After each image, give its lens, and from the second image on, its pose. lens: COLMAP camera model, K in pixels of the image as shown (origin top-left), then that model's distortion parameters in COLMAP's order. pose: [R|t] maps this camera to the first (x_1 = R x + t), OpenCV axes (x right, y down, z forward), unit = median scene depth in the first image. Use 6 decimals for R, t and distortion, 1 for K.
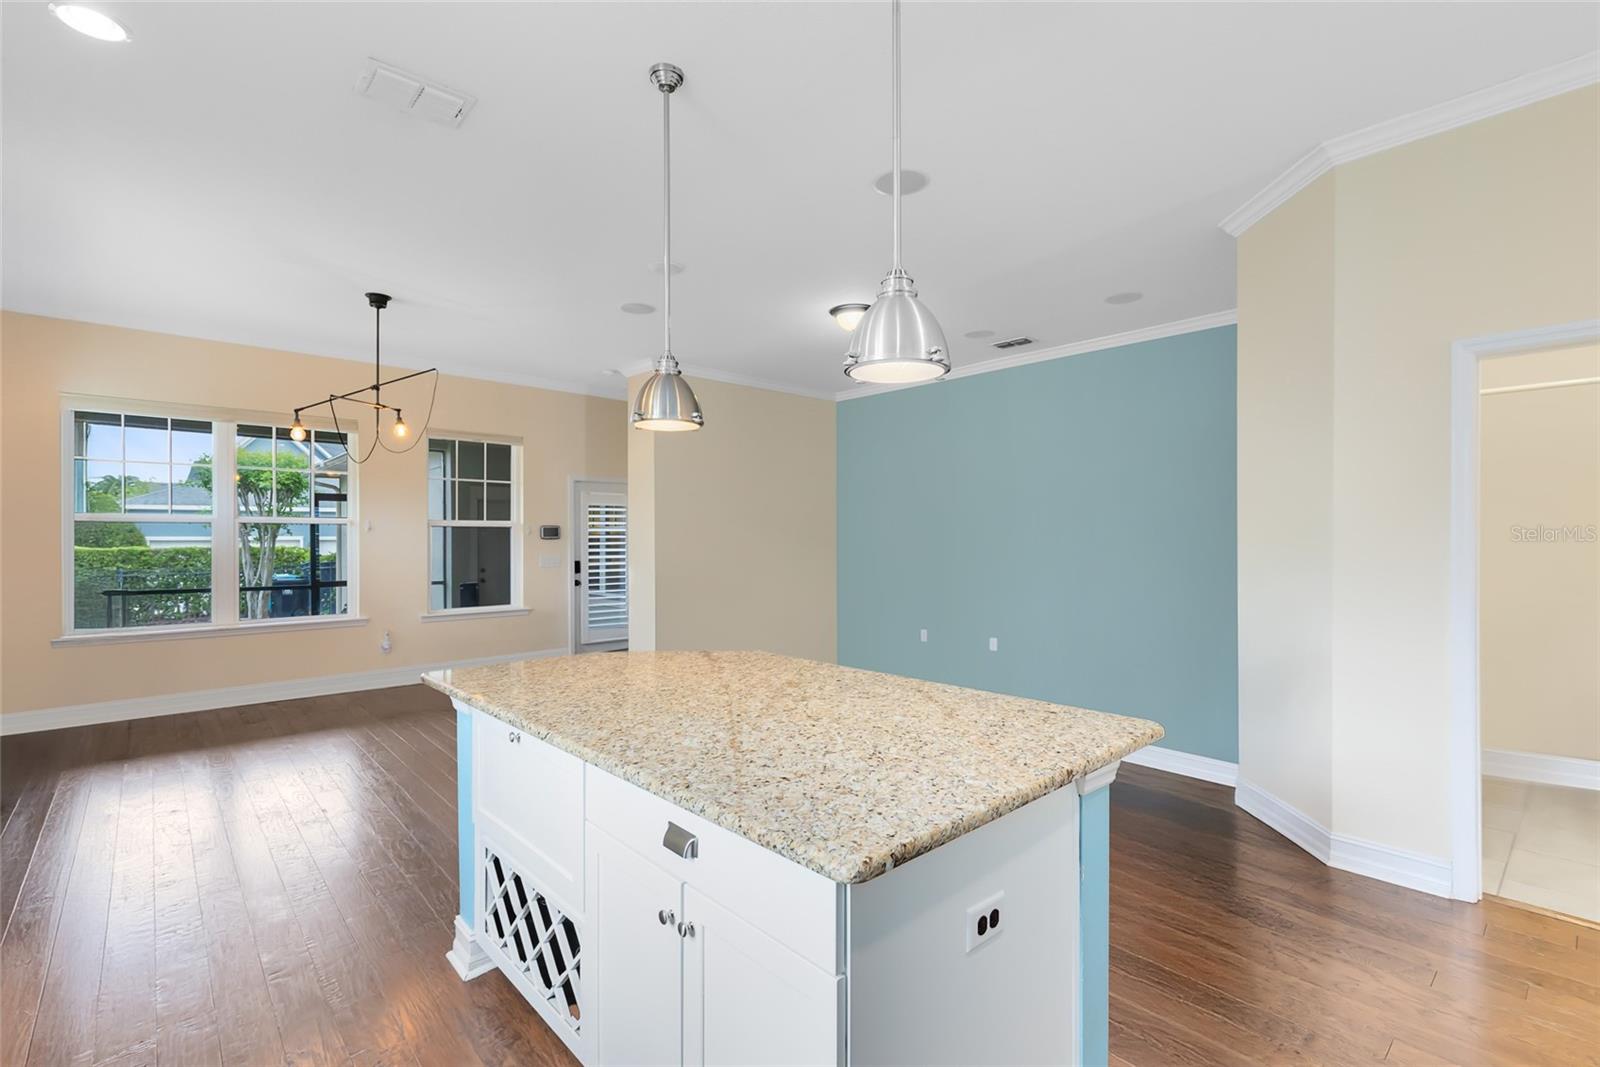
lens RADIAL K [[729.6, 0, 805.0], [0, 729.6, 538.2], [0, 0, 1]] dist [0.009631, -0.000964]
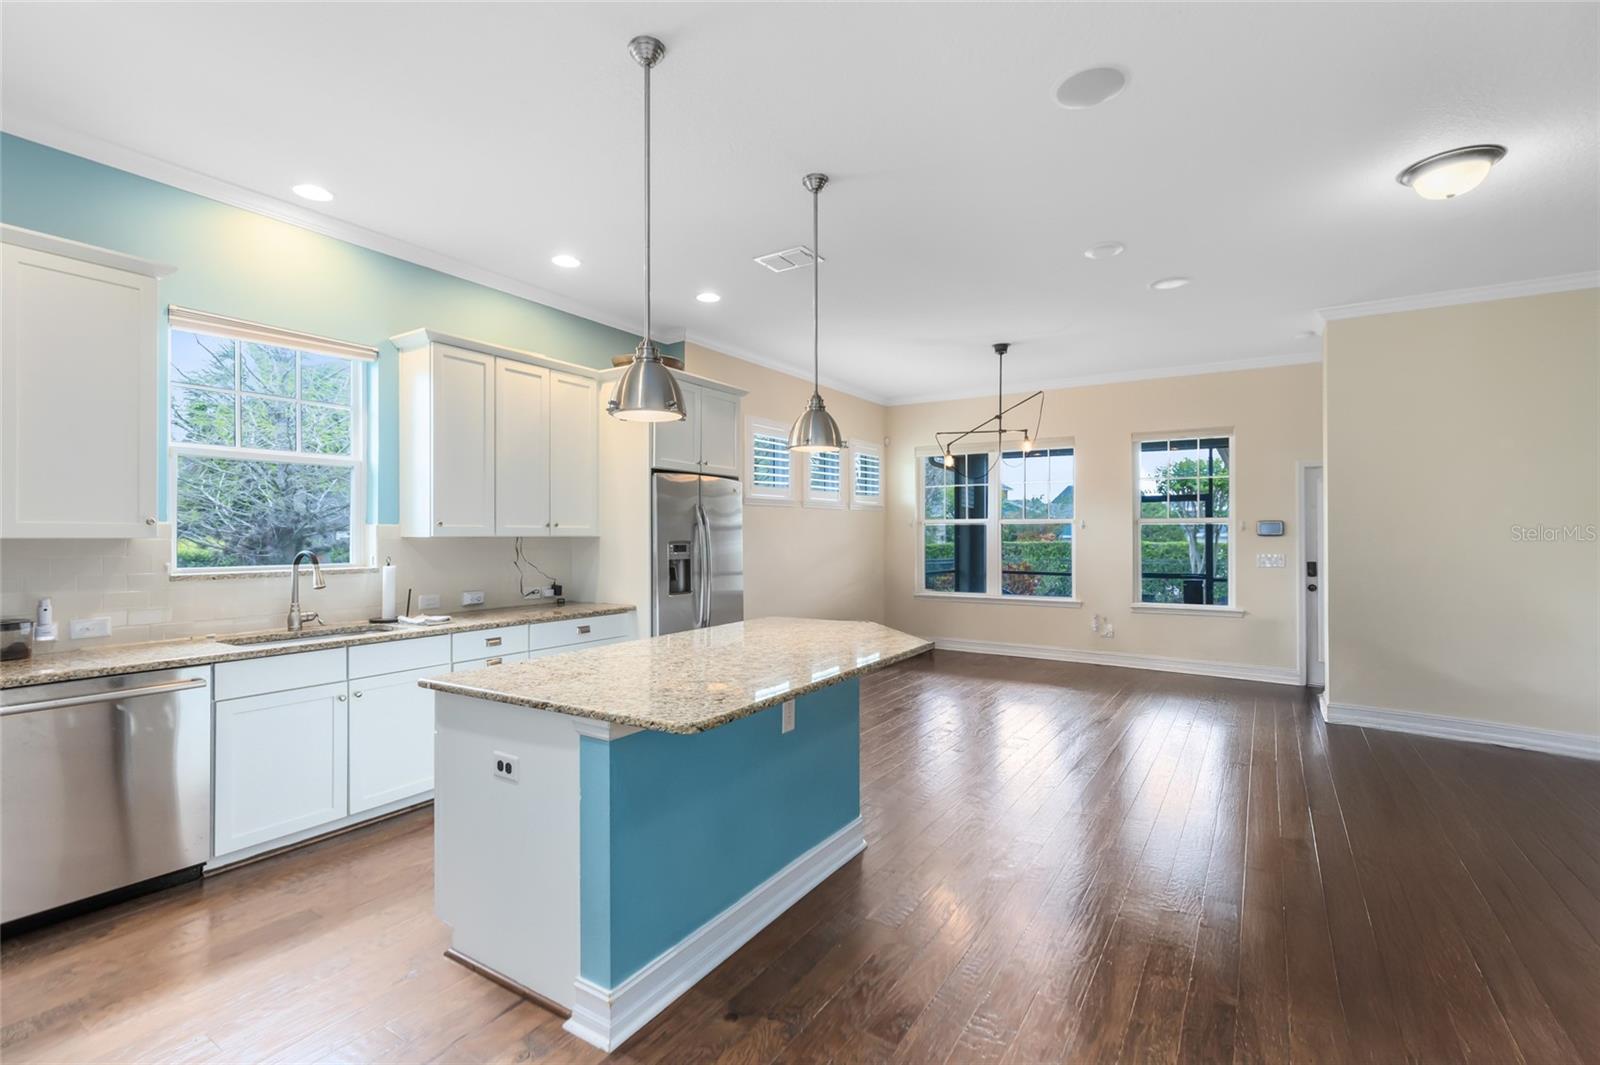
lens RADIAL K [[729.6, 0, 794.8], [0, 729.6, 536.0], [0, 0, 1]] dist [0.009631, -0.000964]
pose [[0.258006, 0.001022, -0.966143, 0.363549], [0.001254, 0.999998, 0.001393, -0.000531], [0.966142, -0.001571, 0.258004, 0.216789]]
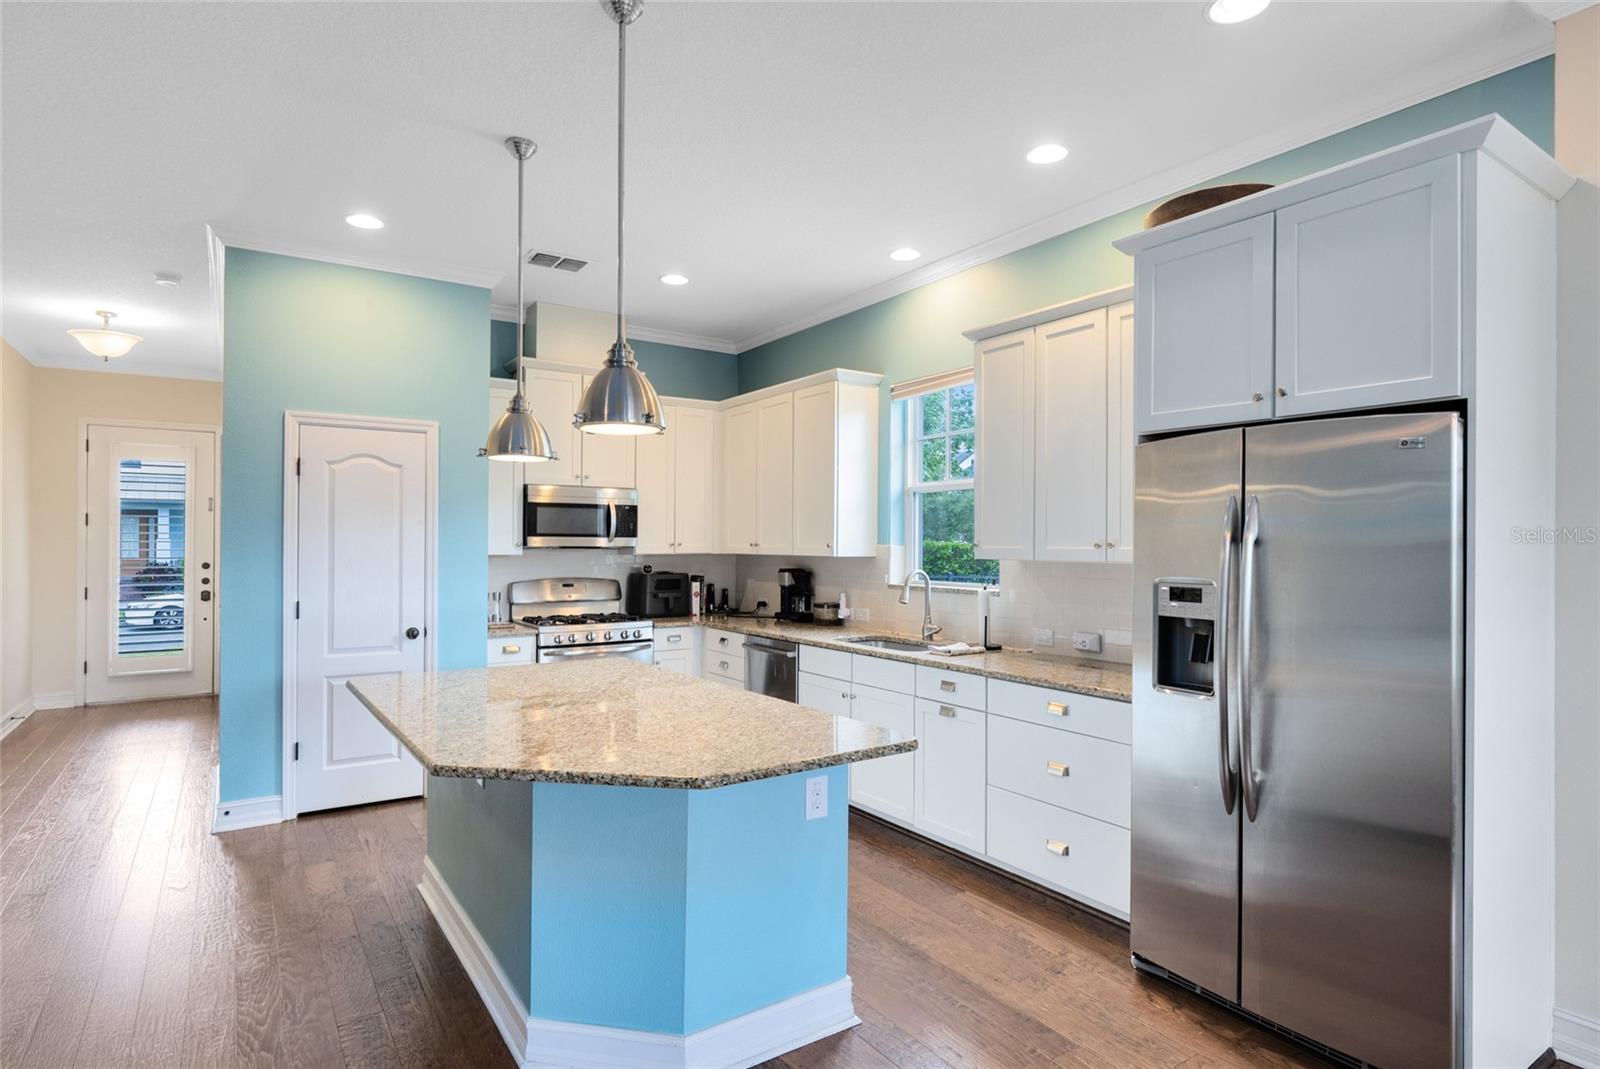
lens RADIAL K [[844.3, 0, 810.1], [0, 844.3, 538.3], [0, 0, 1]] dist [0.000237, -0.000256]
pose [[-0.991458, -0.004370, 0.130355, -0.177846], [-0.005197, 0.999969, -0.005998, -0.009214], [-0.130325, -0.006625, -0.991449, 0.653873]]
